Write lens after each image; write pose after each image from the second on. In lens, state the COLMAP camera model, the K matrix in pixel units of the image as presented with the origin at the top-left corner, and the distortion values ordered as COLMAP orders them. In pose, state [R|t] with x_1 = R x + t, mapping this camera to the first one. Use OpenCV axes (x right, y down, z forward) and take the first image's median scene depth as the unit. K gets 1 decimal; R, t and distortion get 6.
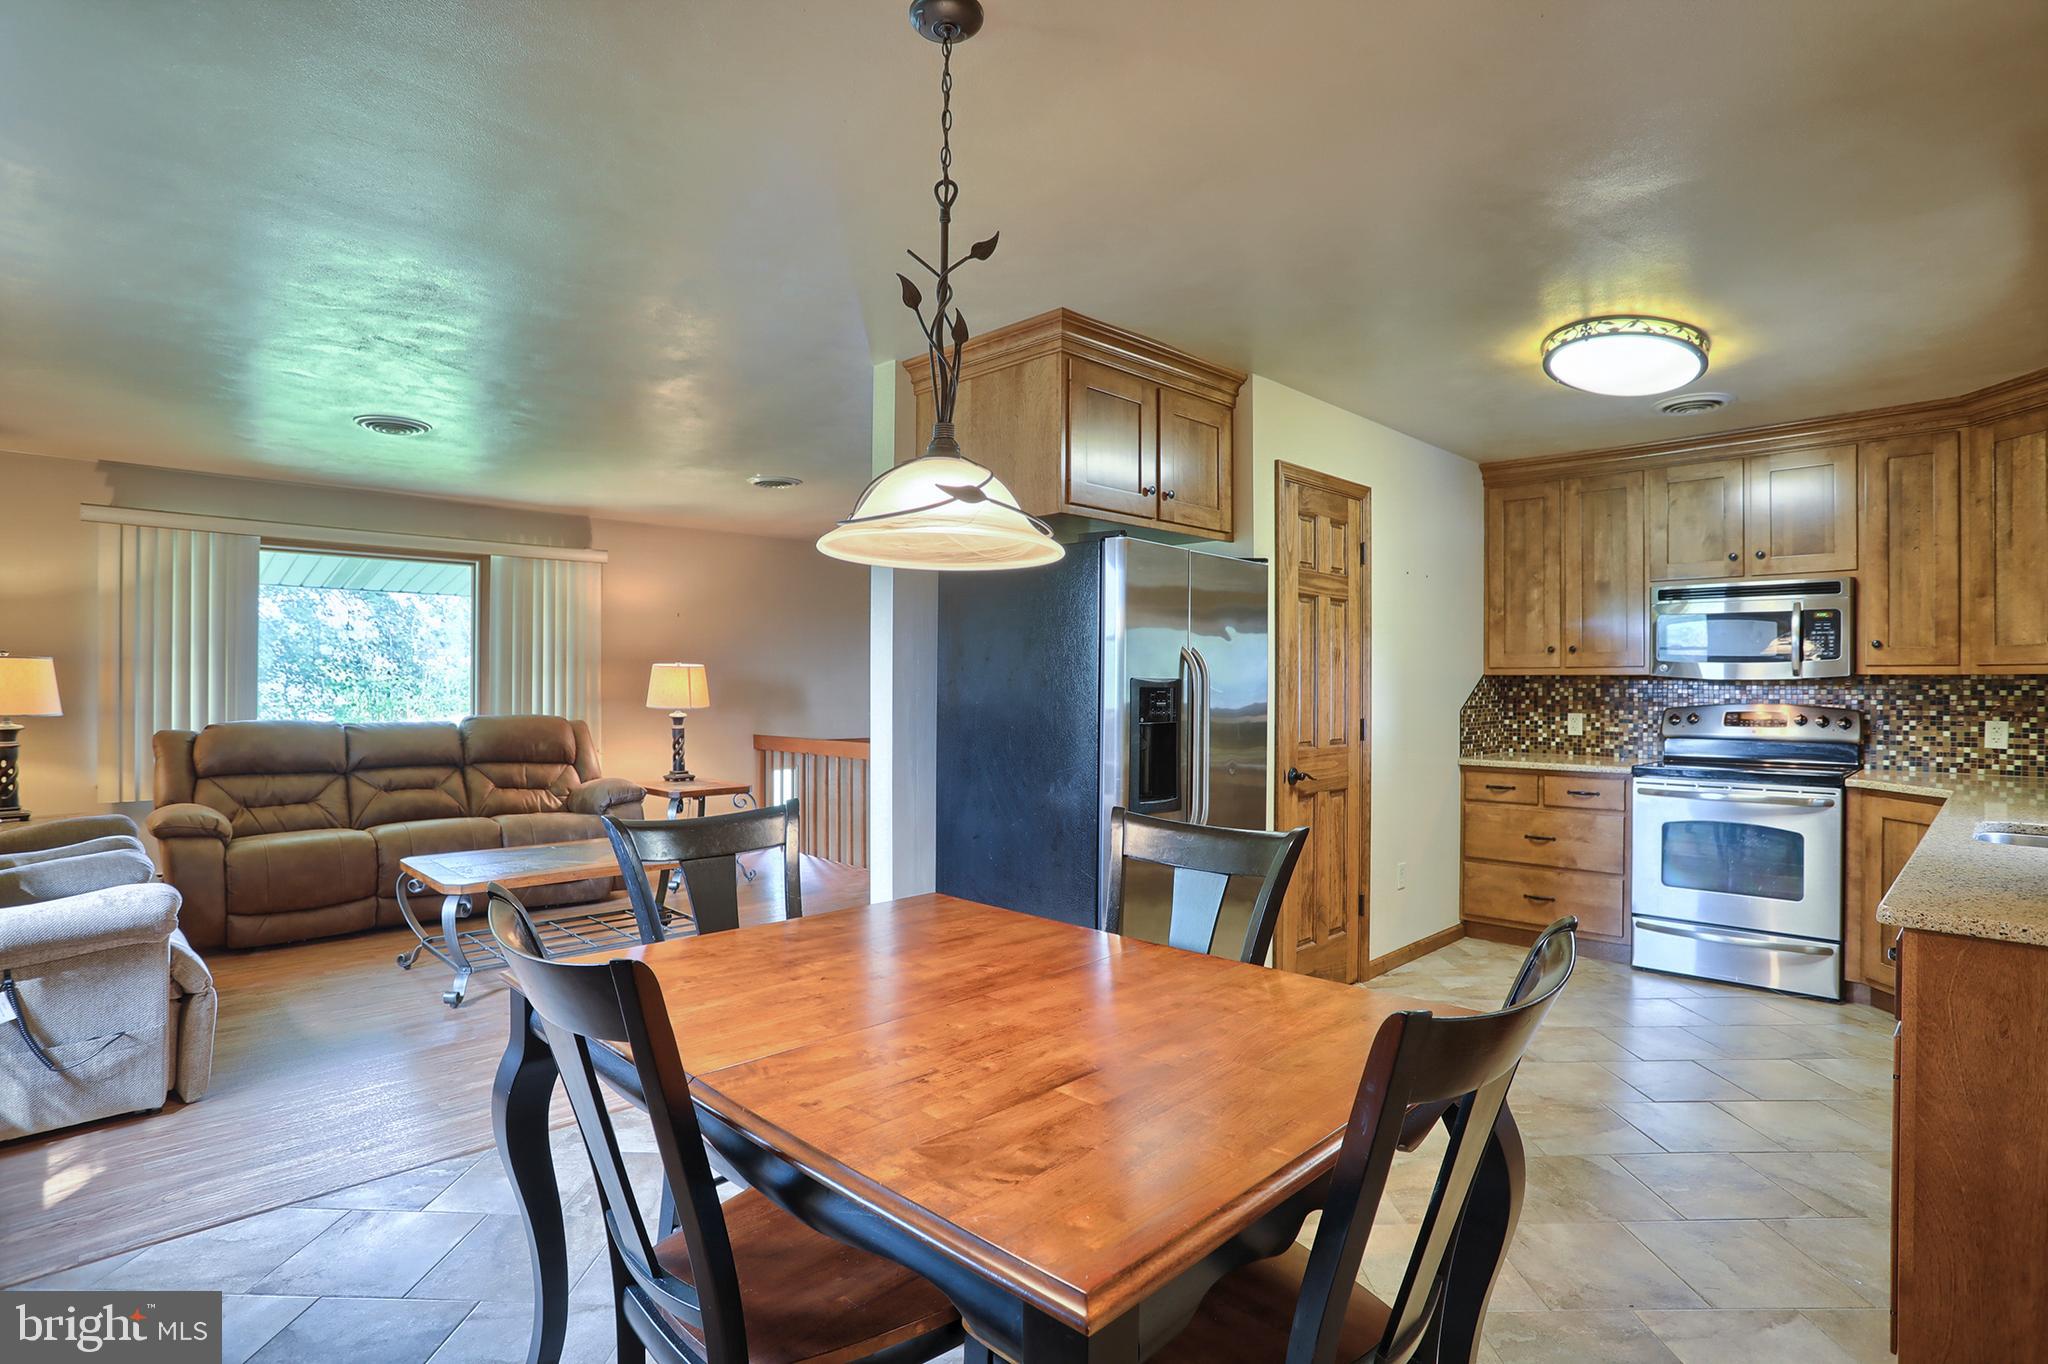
lens RADIAL K [[1036.1, 0, 1010.3], [0, 1036.1, 675.3], [0, 0, 1]] dist [-0.003718, 0.003258]
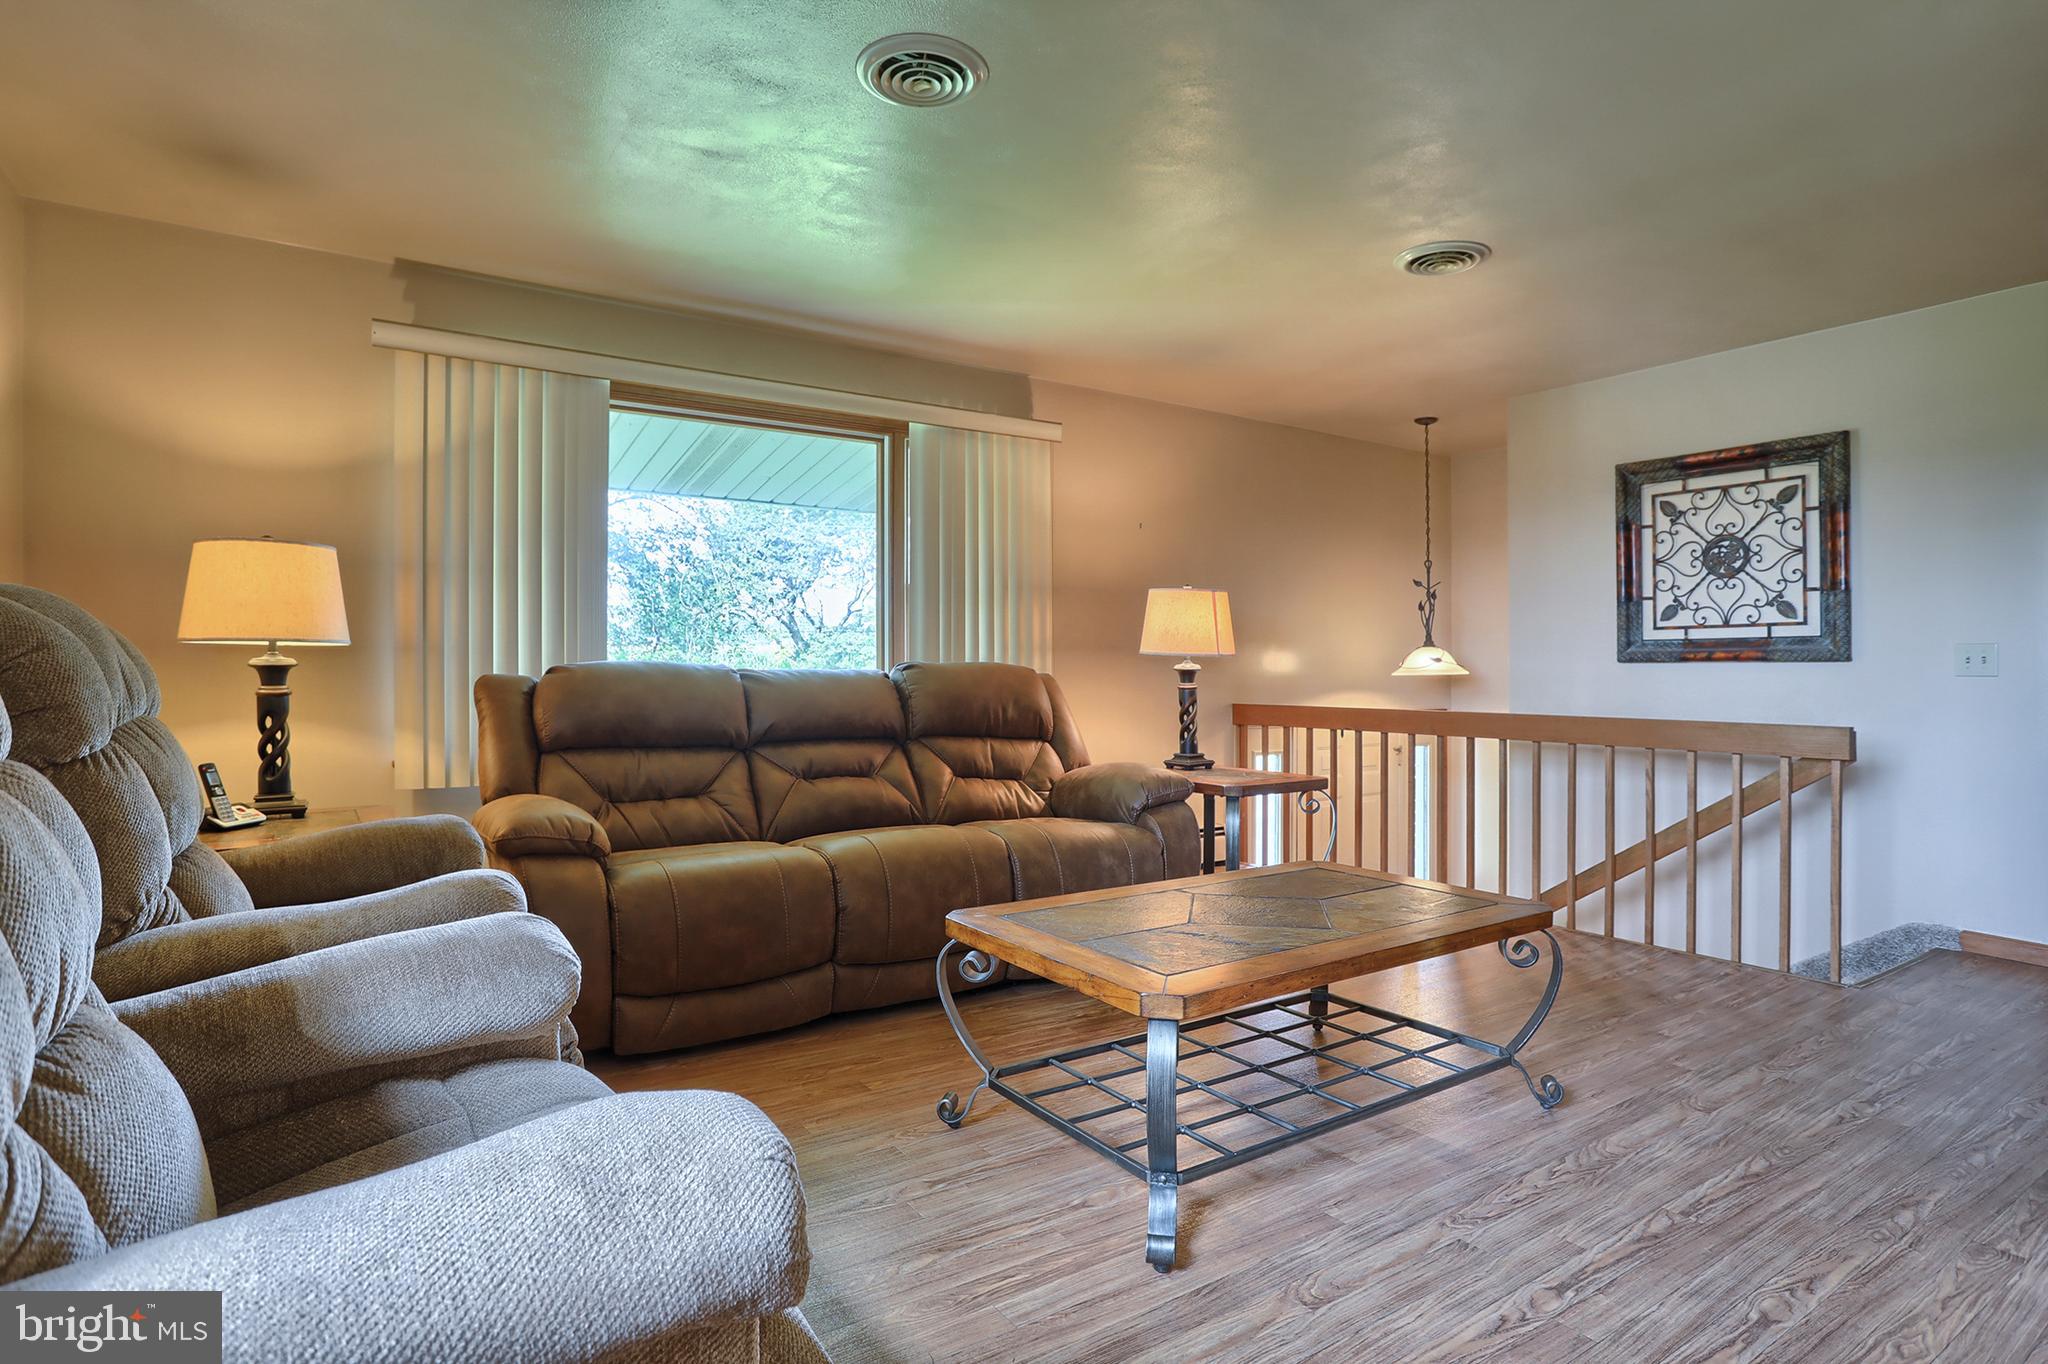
lens RADIAL K [[1093.0, 0, 1033.1], [0, 1093.0, 679.8], [0, 0, 1]] dist [-0.033813, 0.002200]
pose [[0.985967, -0.001344, -0.166933, -0.371501], [0.003205, 0.999936, 0.010880, 0.047771], [0.166908, -0.011262, 0.985908, 0.396421]]
